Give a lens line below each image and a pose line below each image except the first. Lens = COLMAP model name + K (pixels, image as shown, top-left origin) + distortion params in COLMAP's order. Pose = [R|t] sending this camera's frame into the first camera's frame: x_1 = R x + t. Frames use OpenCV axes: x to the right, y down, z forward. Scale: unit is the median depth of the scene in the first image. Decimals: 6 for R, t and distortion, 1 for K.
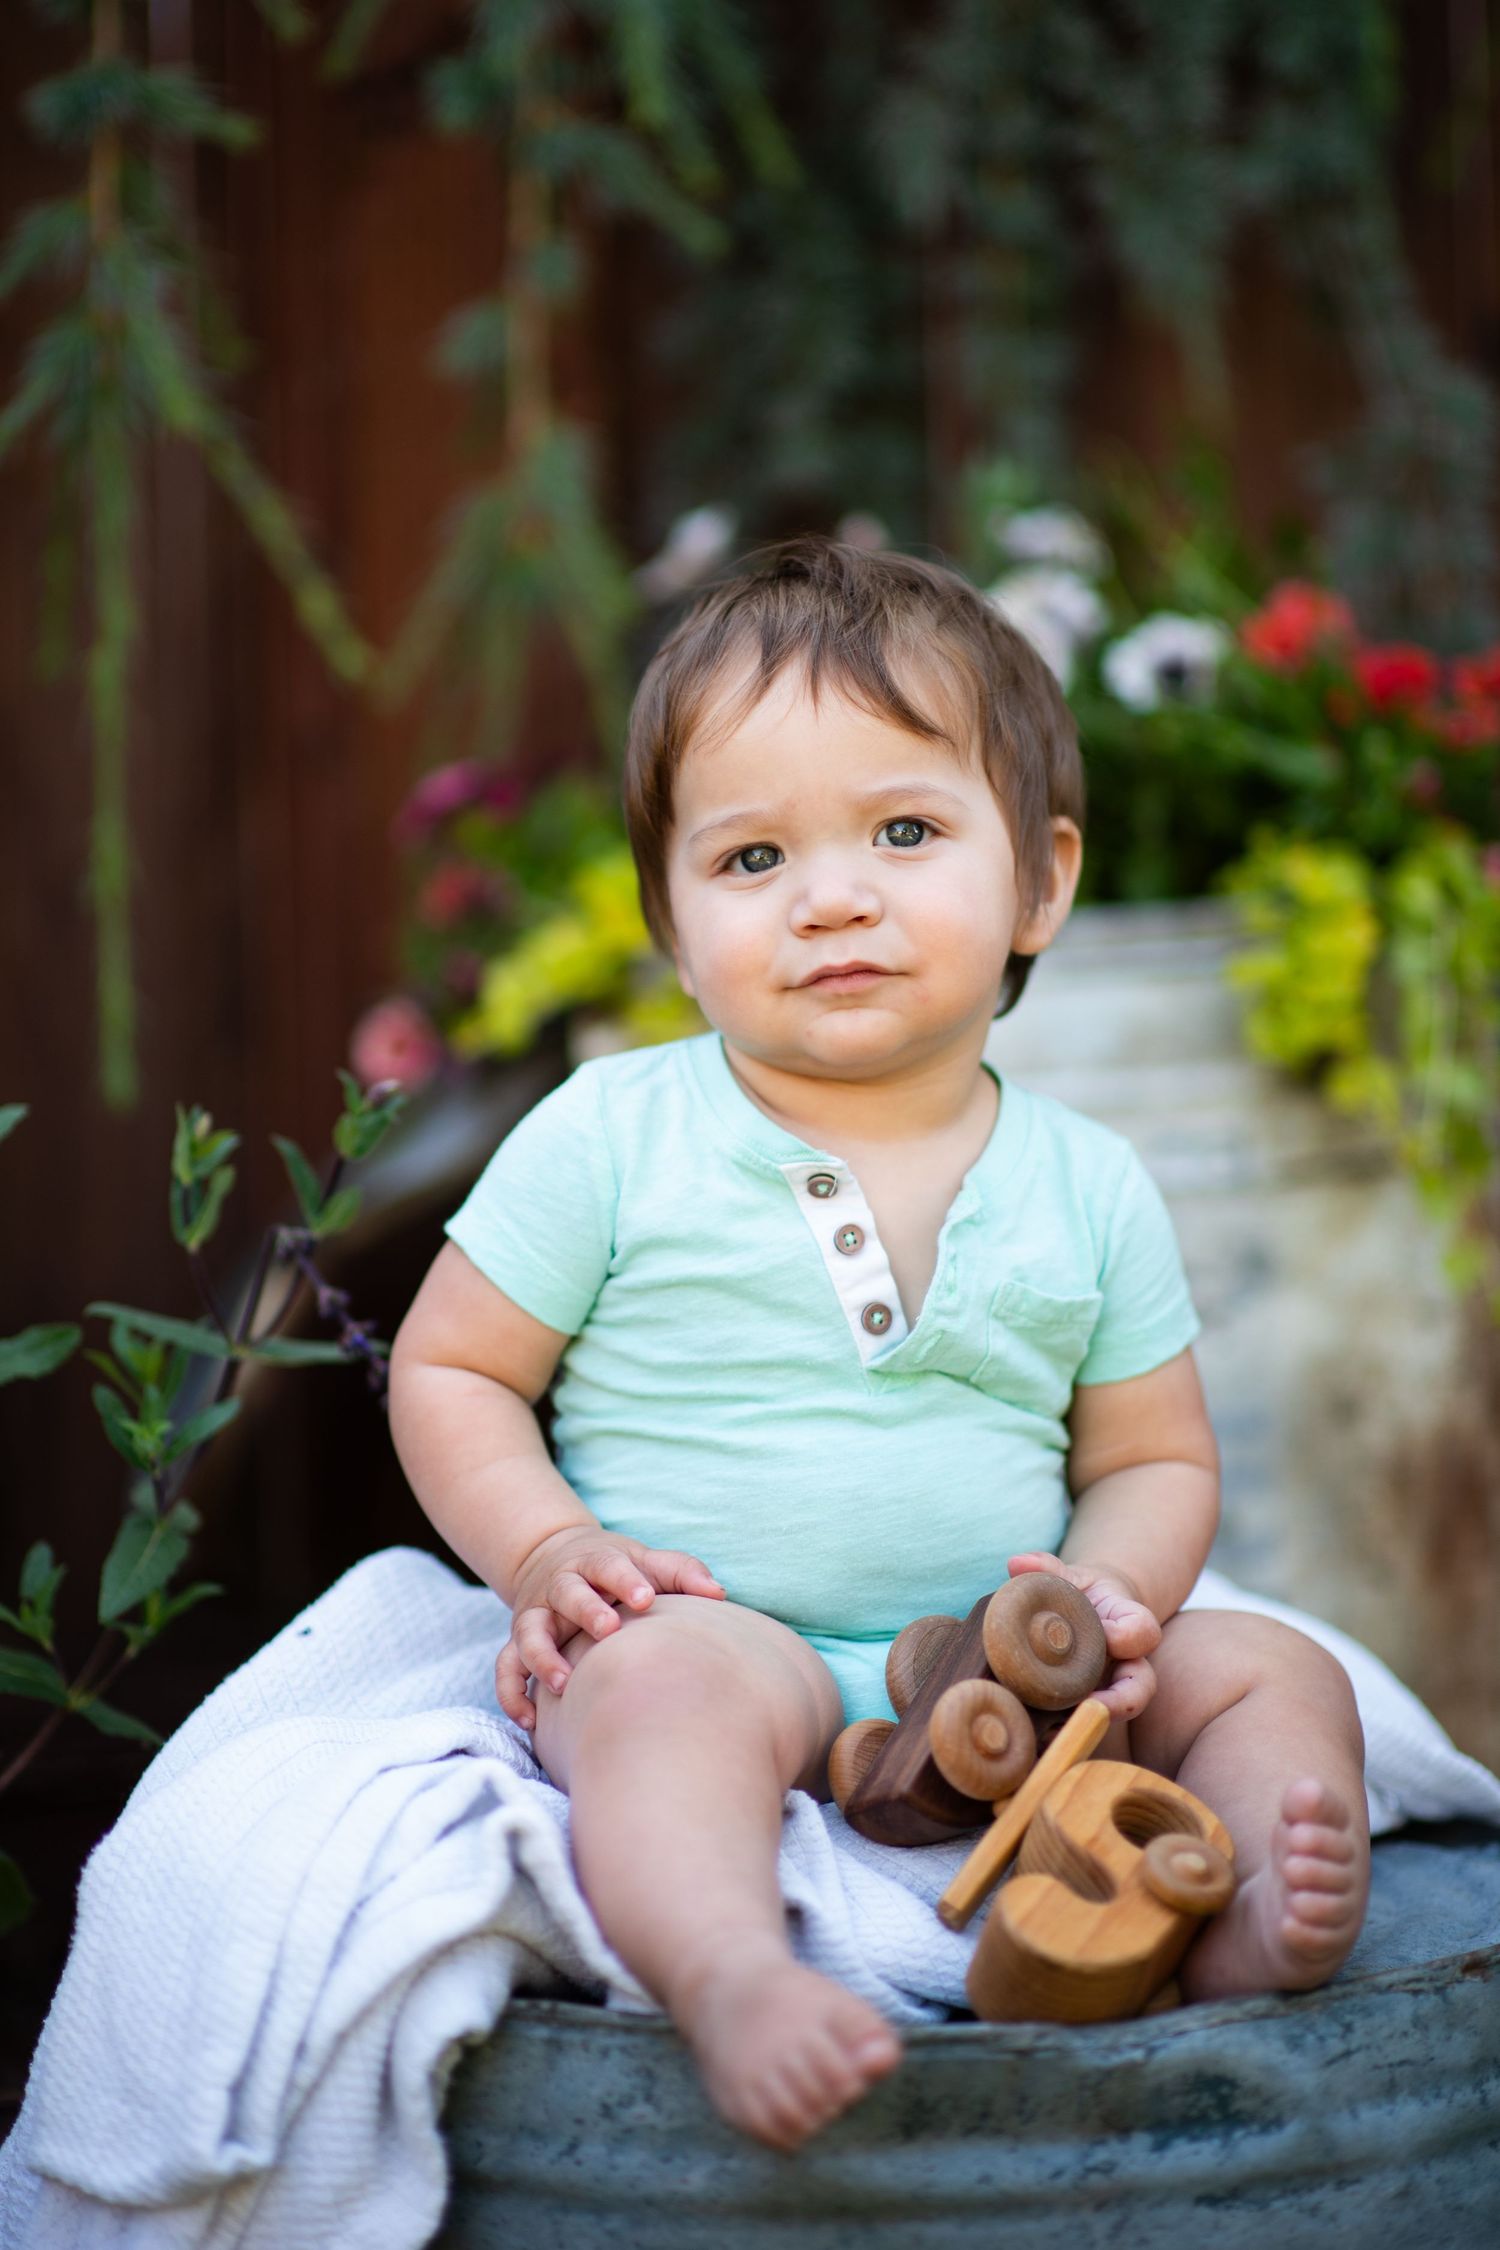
lens RADIAL K [[5922.0, 0, 744.6], [0, 5922.0, 1115.1], [0, 0, 1]] dist [-0.061373, 0.000000]
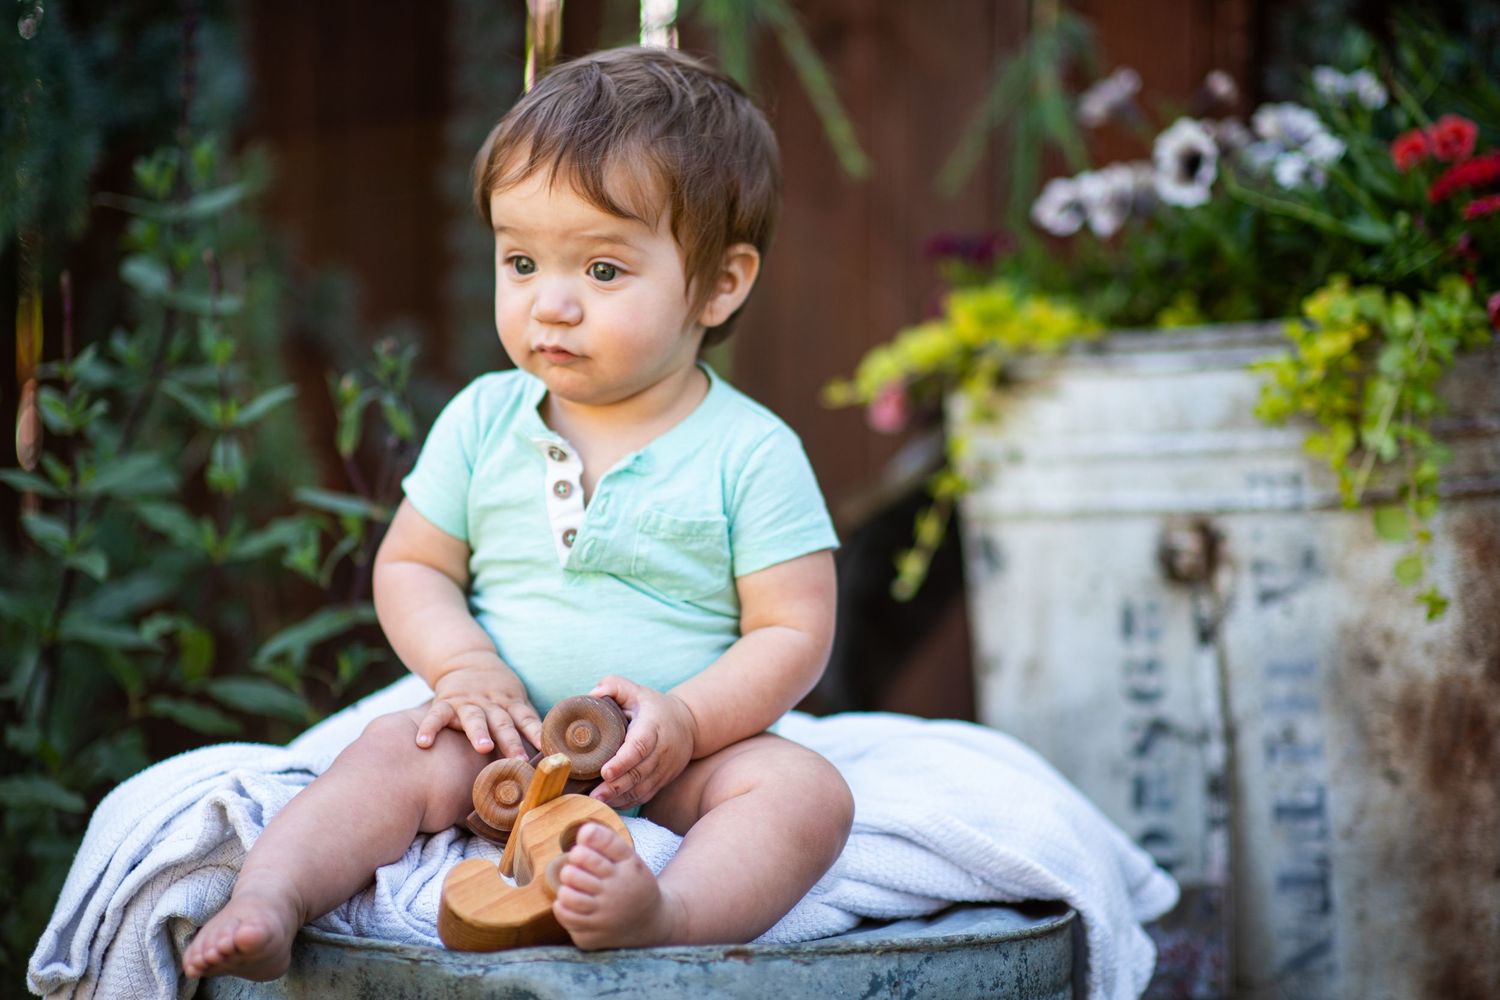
lens RADIAL K [[4202.1, 0, 738.5], [0, 4202.1, 494.4], [0, 0, 1]] dist [-0.018639, 0.000000]
pose [[0.830076, 0.046387, -0.555718, 0.719531], [-0.051271, 0.998662, 0.006778, 0.010677], [0.555289, 0.022866, 0.831343, 0.041939]]
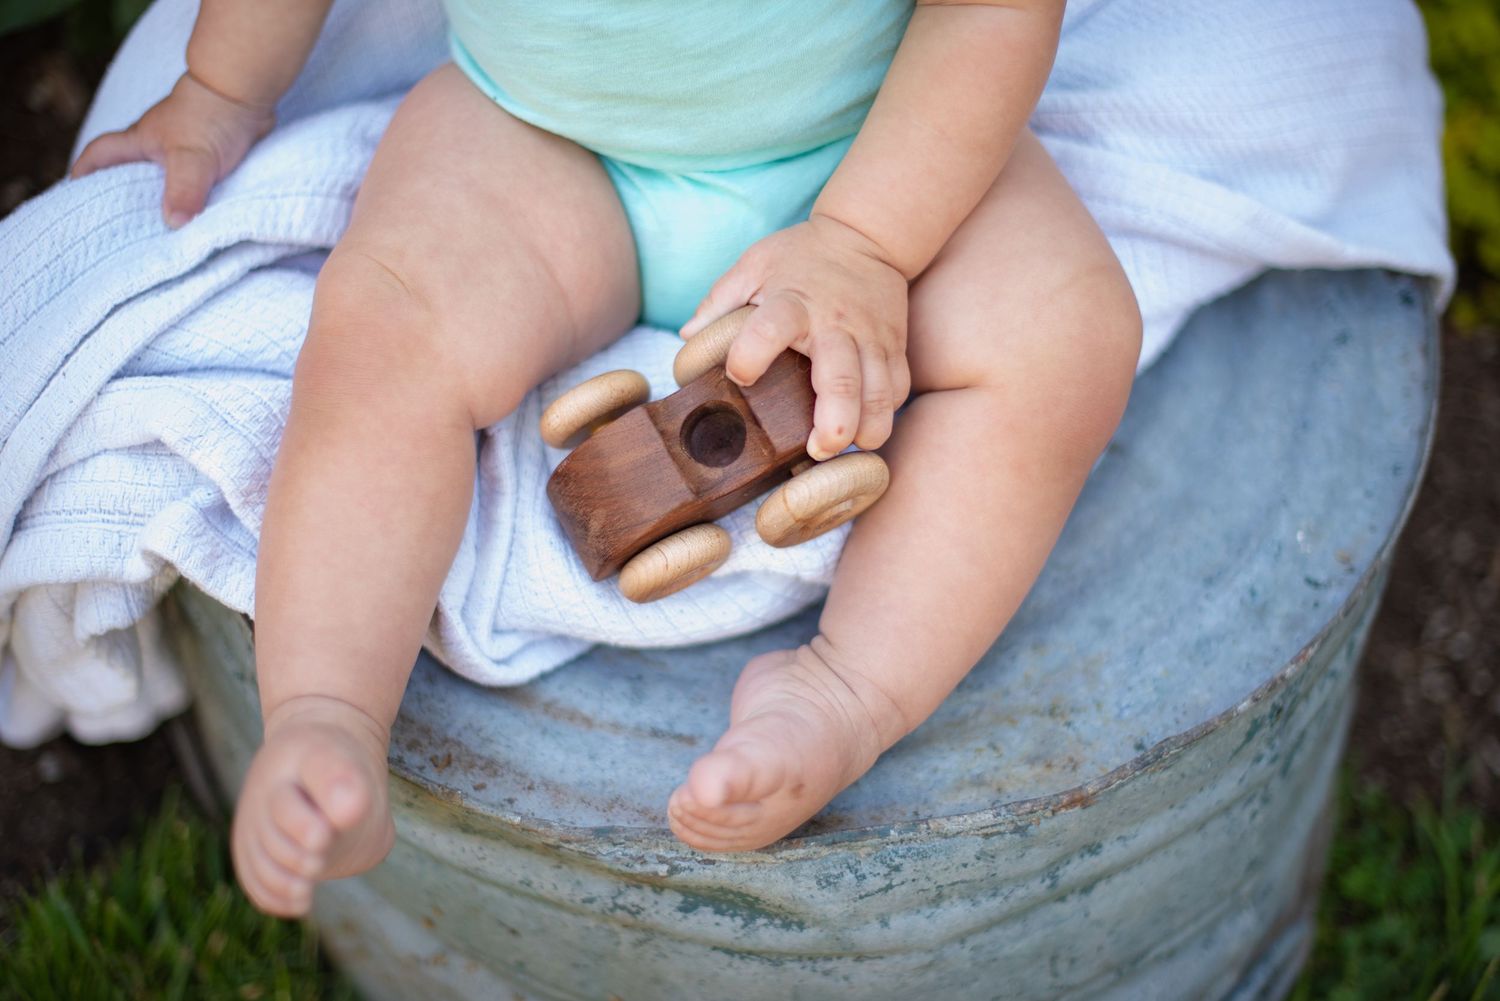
lens RADIAL K [[2110.6, 0, 751.2], [0, 2110.6, 499.6], [0, 0, 1]] dist [-0.036307, 0.000000]
pose [[0.907820, 0.350998, -0.229486, 0.131299], [-0.034116, 0.607227, 0.793795, -0.161163], [0.417971, -0.712794, 0.563227, 0.774303]]
